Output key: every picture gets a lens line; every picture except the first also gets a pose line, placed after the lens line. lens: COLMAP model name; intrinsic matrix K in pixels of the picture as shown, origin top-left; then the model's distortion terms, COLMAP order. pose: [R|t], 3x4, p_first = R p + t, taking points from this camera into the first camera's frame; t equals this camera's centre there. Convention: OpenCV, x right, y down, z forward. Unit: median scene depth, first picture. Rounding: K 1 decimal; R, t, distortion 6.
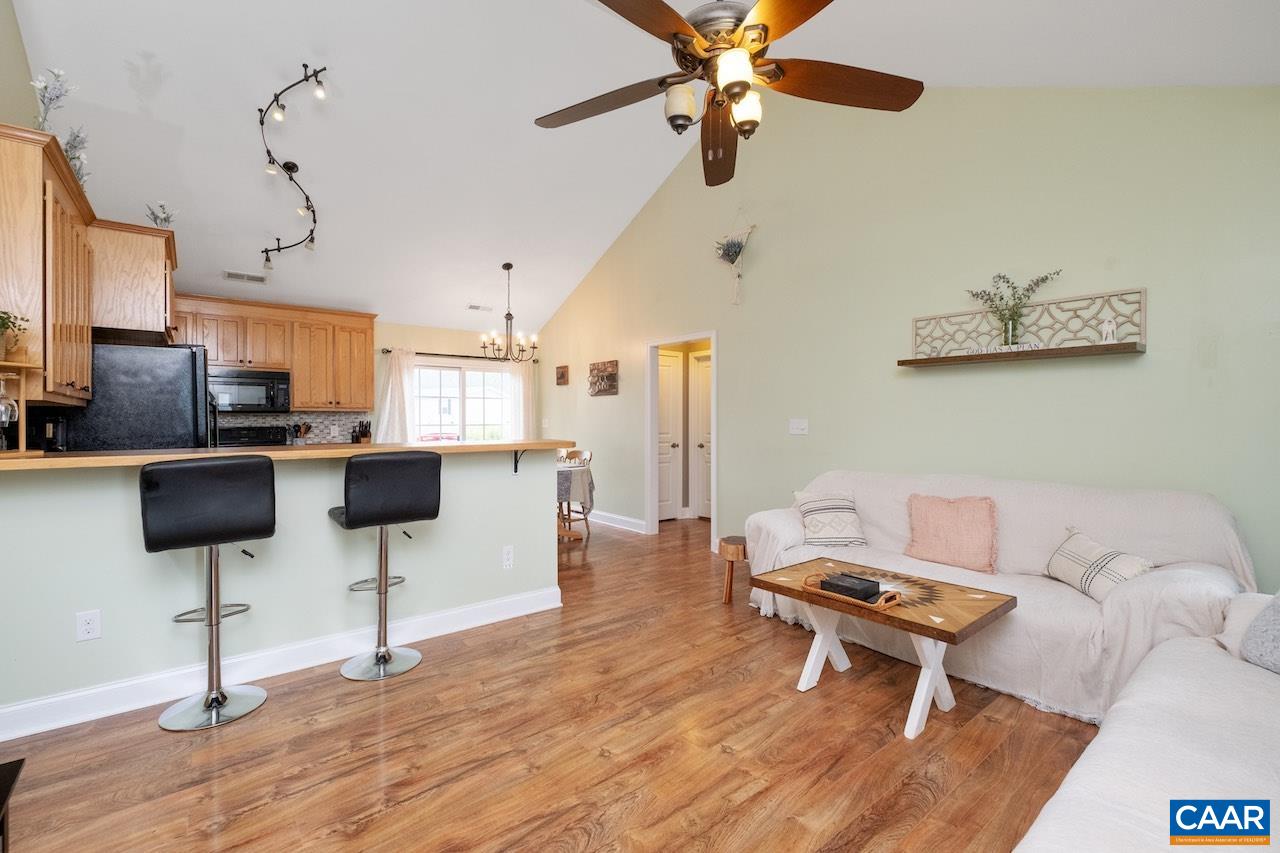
lens RADIAL K [[561.4, 0, 638.5], [0, 561.4, 421.1], [0, 0, 1]] dist [0.000619, -0.000718]
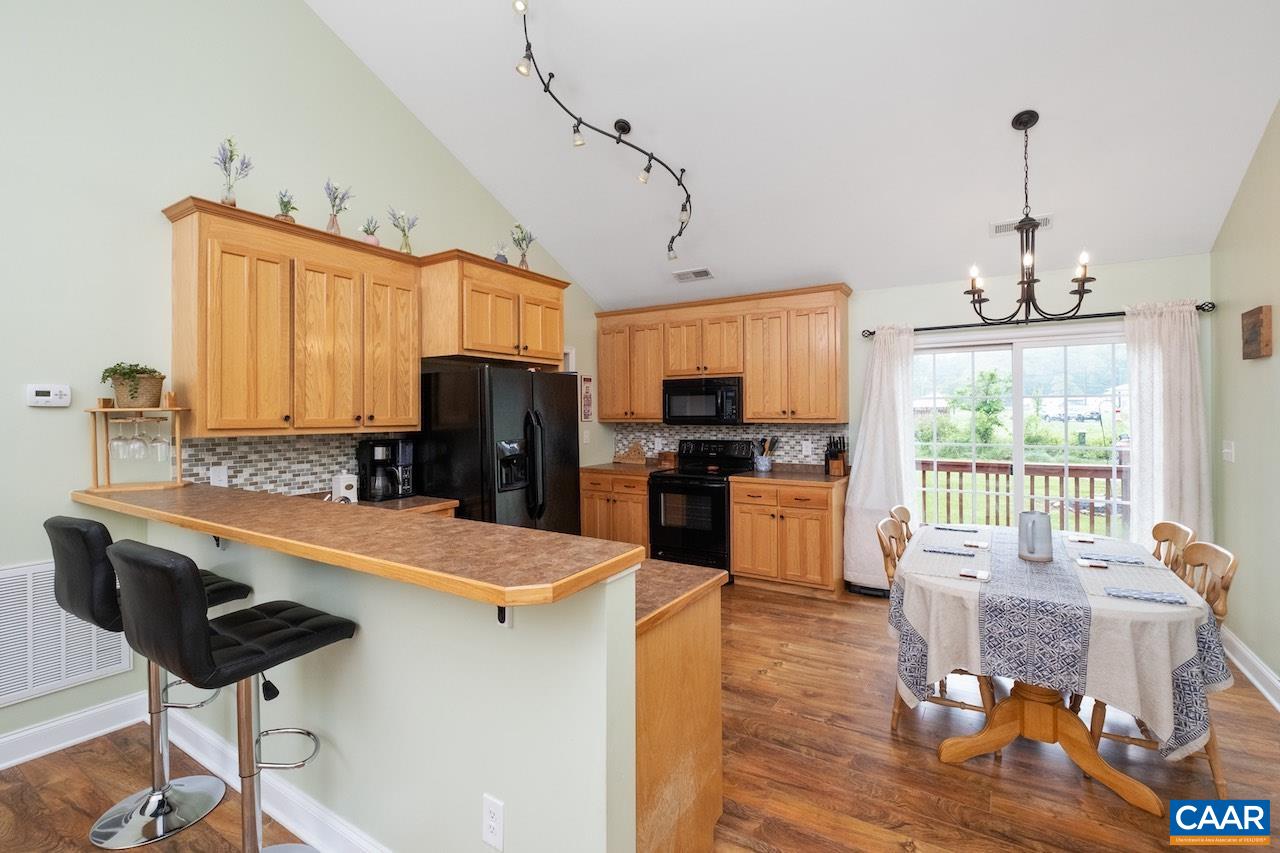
lens RADIAL K [[561.4, 0, 653.8], [0, 561.4, 413.3], [0, 0, 1]] dist [0.000619, -0.000718]
pose [[0.341077, 0.001352, -0.940034, 0.113192], [0.004260, 0.999986, 0.002984, -0.035330], [0.940026, -0.005022, 0.341067, 0.584914]]
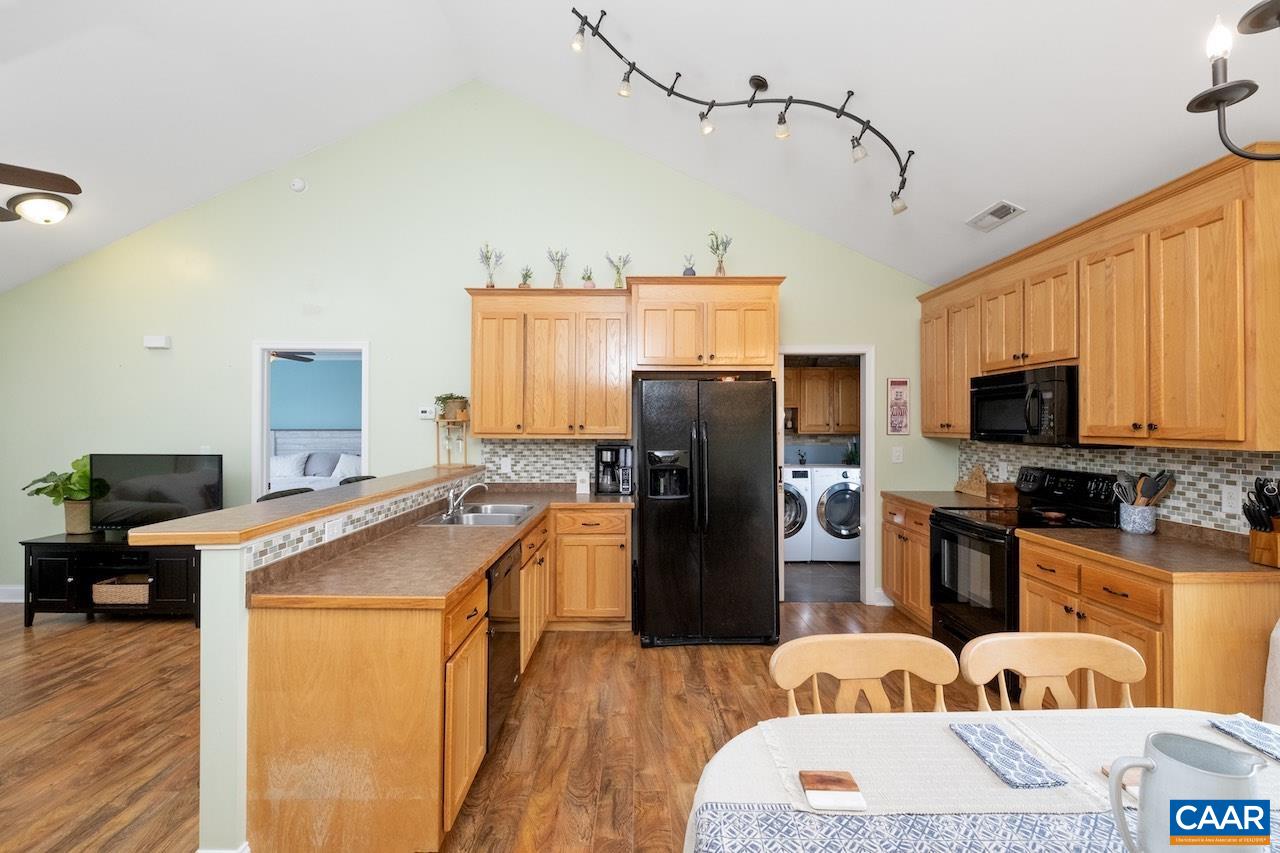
lens RADIAL K [[561.4, 0, 651.1], [0, 561.4, 422.7], [0, 0, 1]] dist [0.000619, -0.000718]
pose [[-0.624004, -0.000883, -0.781421, -0.009915], [-0.001056, 0.999999, -0.000286, -0.035721], [0.781421, 0.000647, -0.624004, 1.001010]]
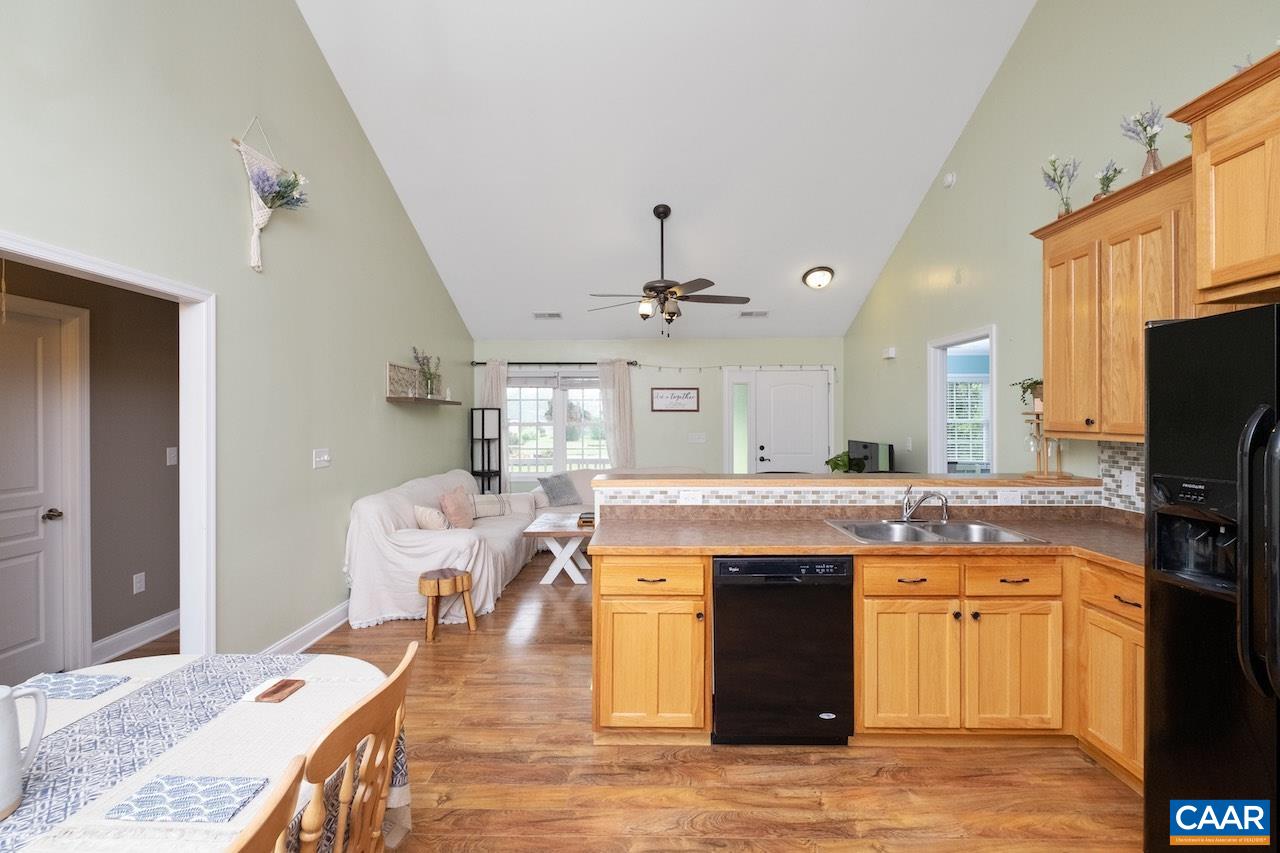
lens RADIAL K [[561.4, 0, 626.0], [0, 561.4, 422.2], [0, 0, 1]] dist [0.000619, -0.000718]
pose [[-0.749424, -0.001299, 0.662090, -0.457370], [0.004182, 0.999969, 0.006695, -0.035142], [-0.662078, 0.007786, -0.749395, 1.014205]]
